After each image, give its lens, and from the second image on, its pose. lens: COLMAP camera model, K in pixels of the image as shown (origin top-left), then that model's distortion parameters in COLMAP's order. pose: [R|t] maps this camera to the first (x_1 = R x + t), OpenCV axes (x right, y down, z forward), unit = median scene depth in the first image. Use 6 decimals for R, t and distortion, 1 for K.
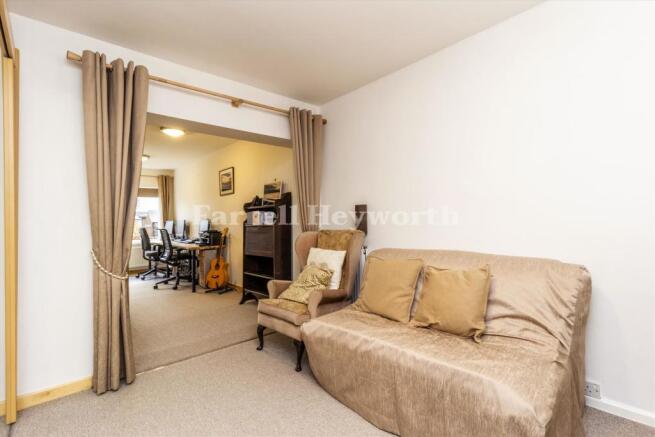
lens RADIAL K [[305.9, 0, 327.5], [0, 305.9, 218.5], [0, 0, 1]] dist [0.001087, 0.000014]
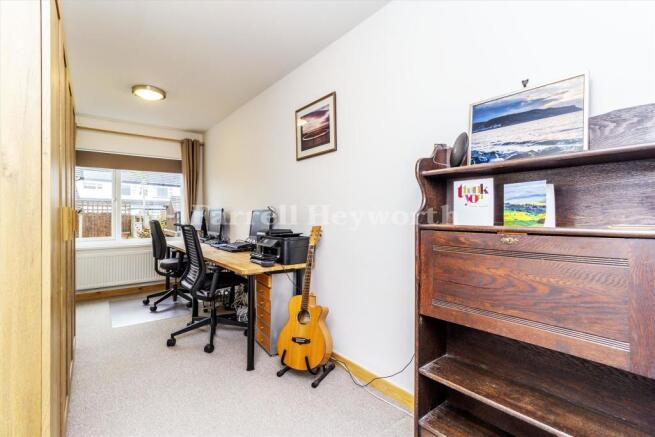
lens RADIAL K [[308.7, 0, 327.5], [0, 308.7, 218.5], [0, 0, 1]] dist [-0.027880, -0.000002]
pose [[0.997057, 0.021870, -0.073475, -0.245907], [-0.020507, 0.999604, 0.019252, 0.008659], [0.073867, -0.017688, 0.997111, 0.469781]]
